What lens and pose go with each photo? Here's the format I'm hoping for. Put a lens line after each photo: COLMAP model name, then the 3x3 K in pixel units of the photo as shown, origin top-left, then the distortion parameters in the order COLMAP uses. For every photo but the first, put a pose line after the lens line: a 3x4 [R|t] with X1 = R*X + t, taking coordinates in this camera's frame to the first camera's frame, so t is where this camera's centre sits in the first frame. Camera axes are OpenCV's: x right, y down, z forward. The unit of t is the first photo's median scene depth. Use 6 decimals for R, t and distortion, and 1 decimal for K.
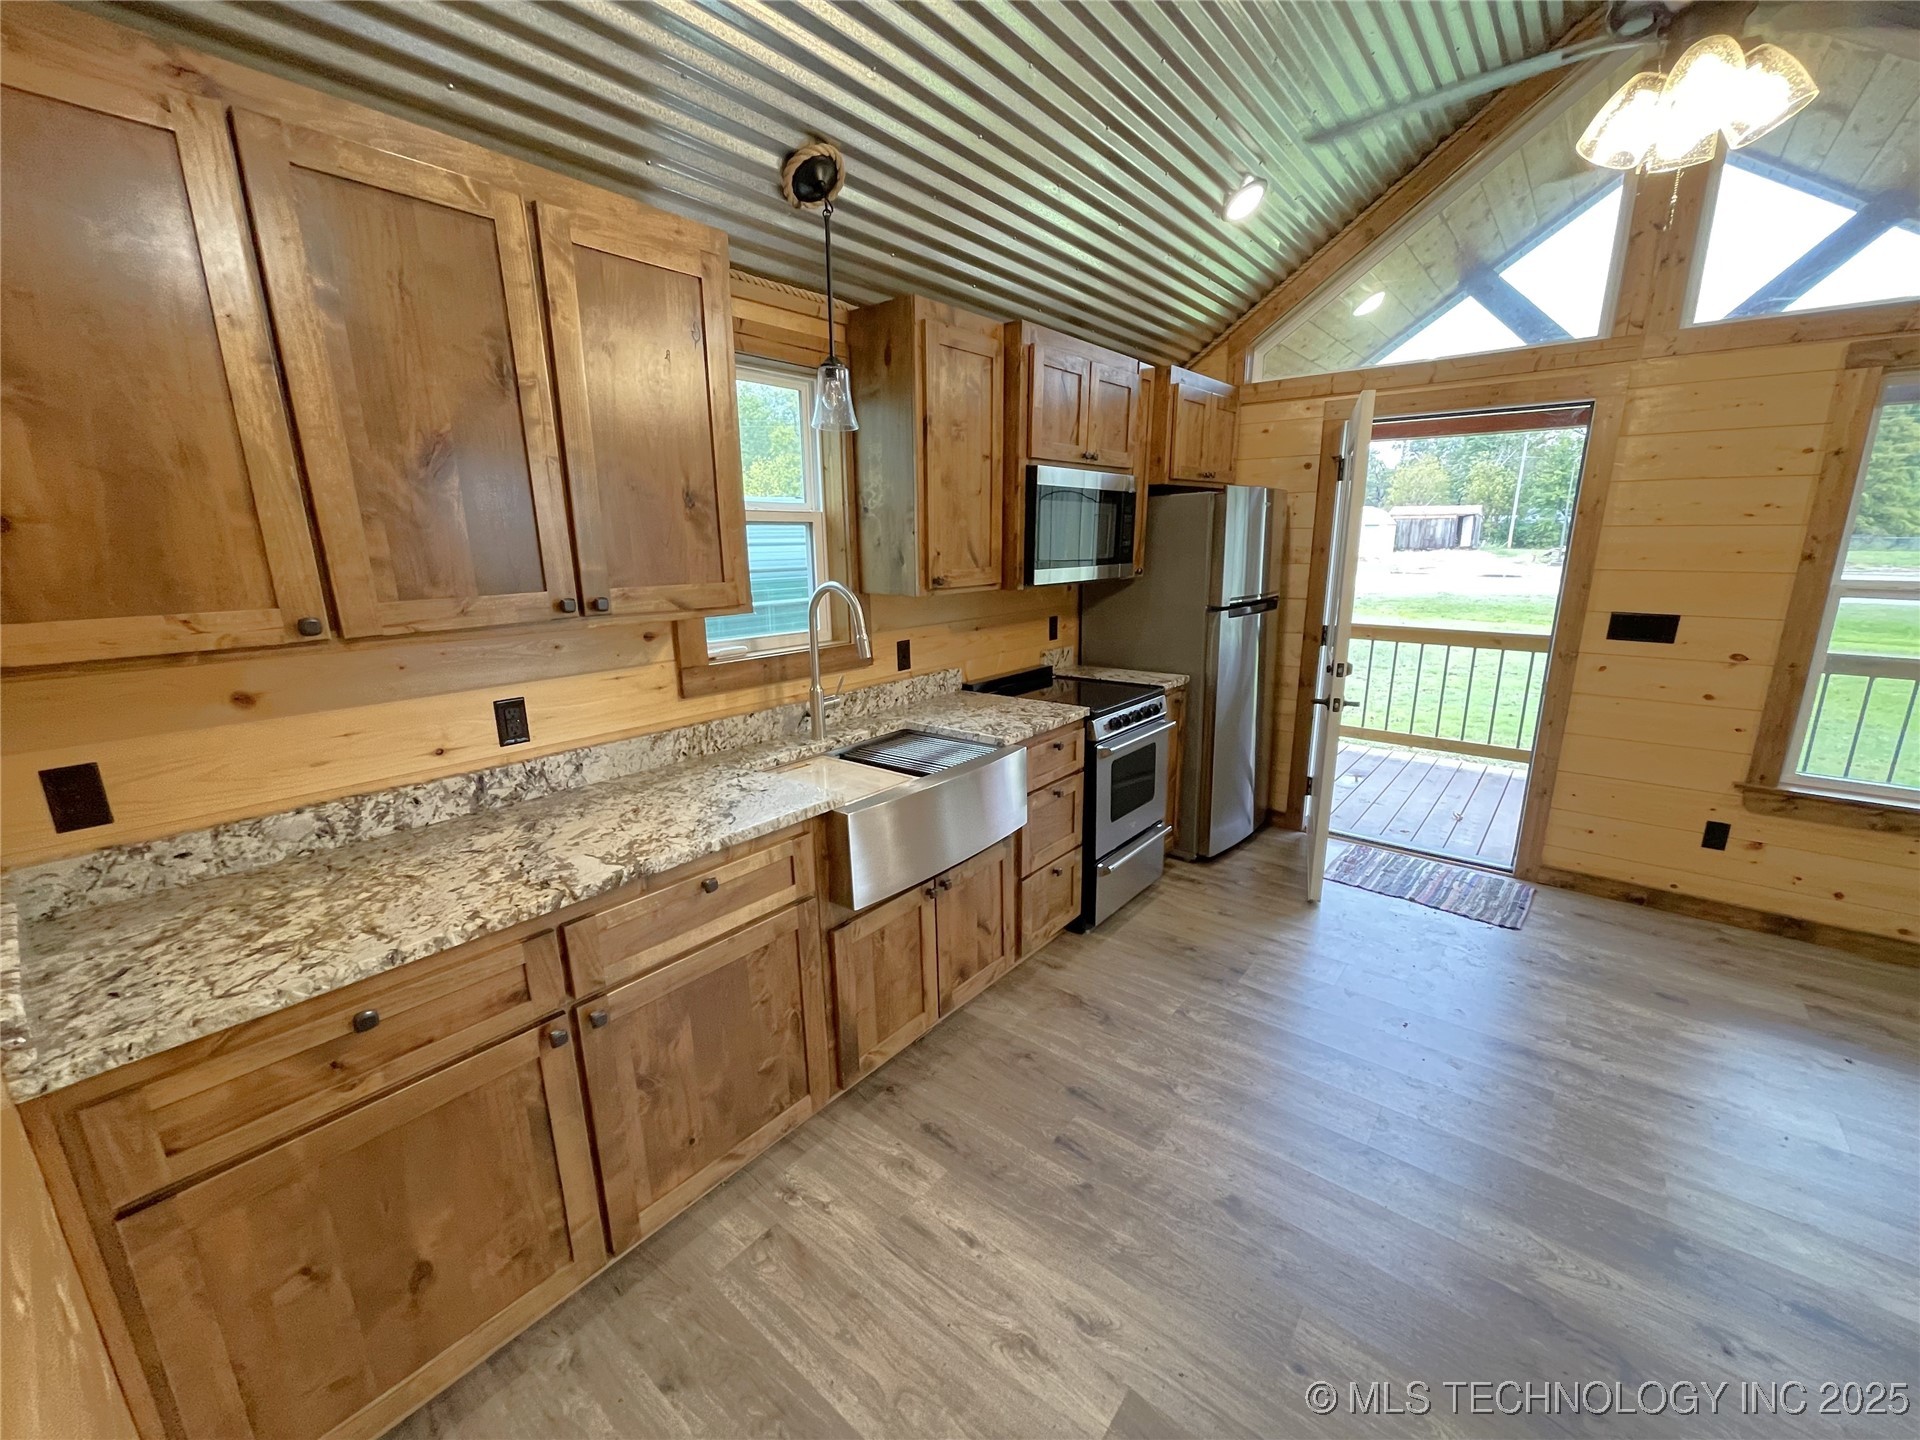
lens RADIAL K [[770.4, 0, 963.3], [0, 770.4, 723.2], [0, 0, 1]] dist [-0.002568, -0.000090]
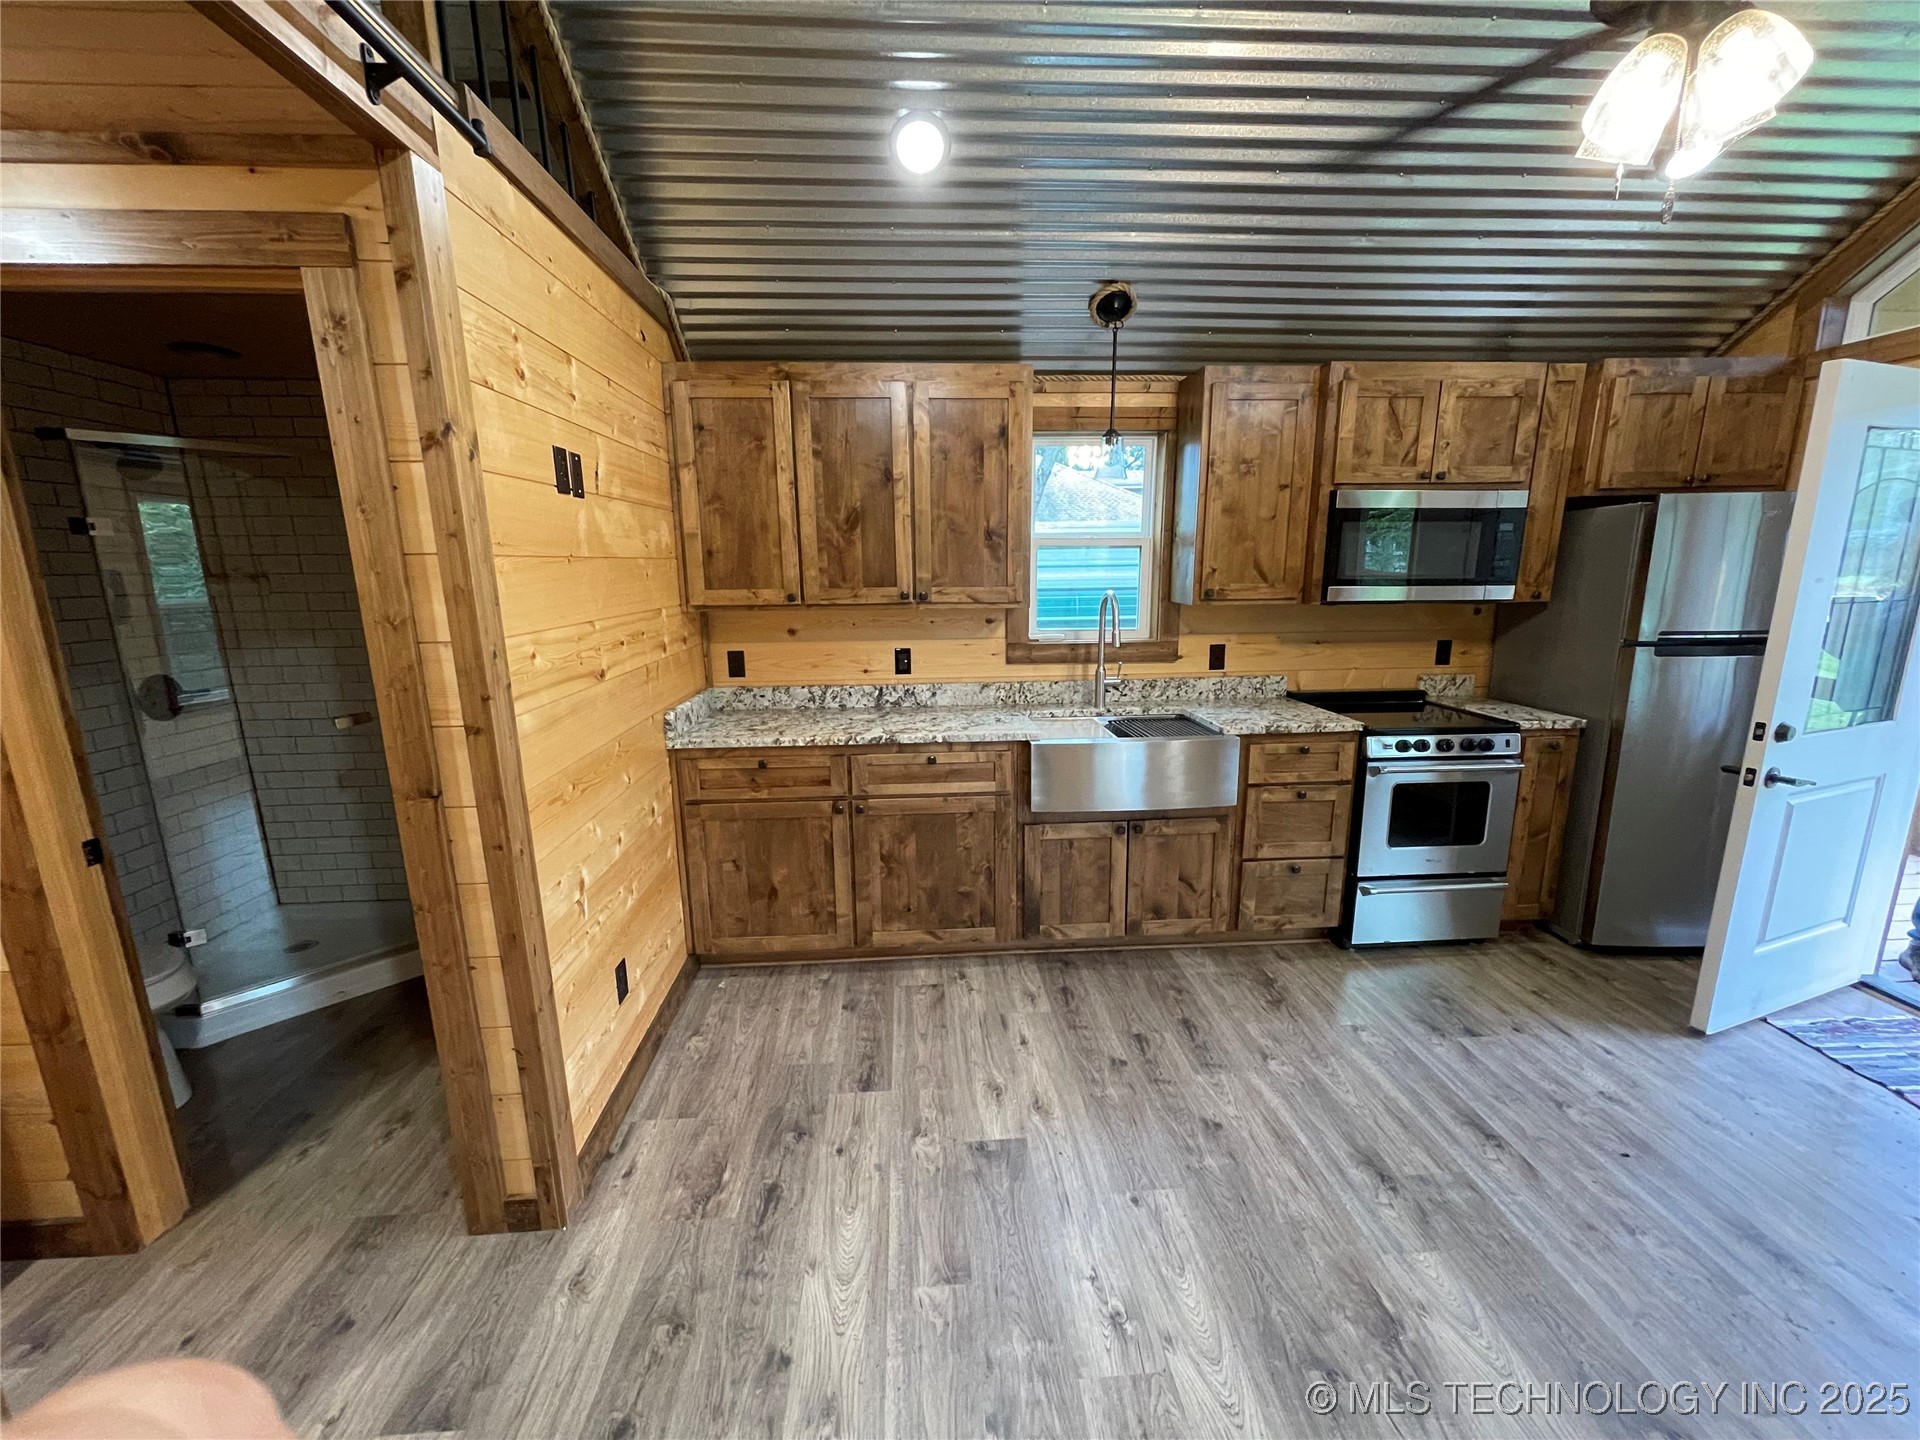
lens RADIAL K [[770.4, 0, 963.3], [0, 770.4, 721.6], [0, 0, 1]] dist [-0.002568, -0.000090]
pose [[0.683199, 0.149184, -0.714831, 0.775727], [-0.168534, 0.984694, 0.044428, 0.031794], [0.710518, 0.090120, 0.697885, -0.126715]]
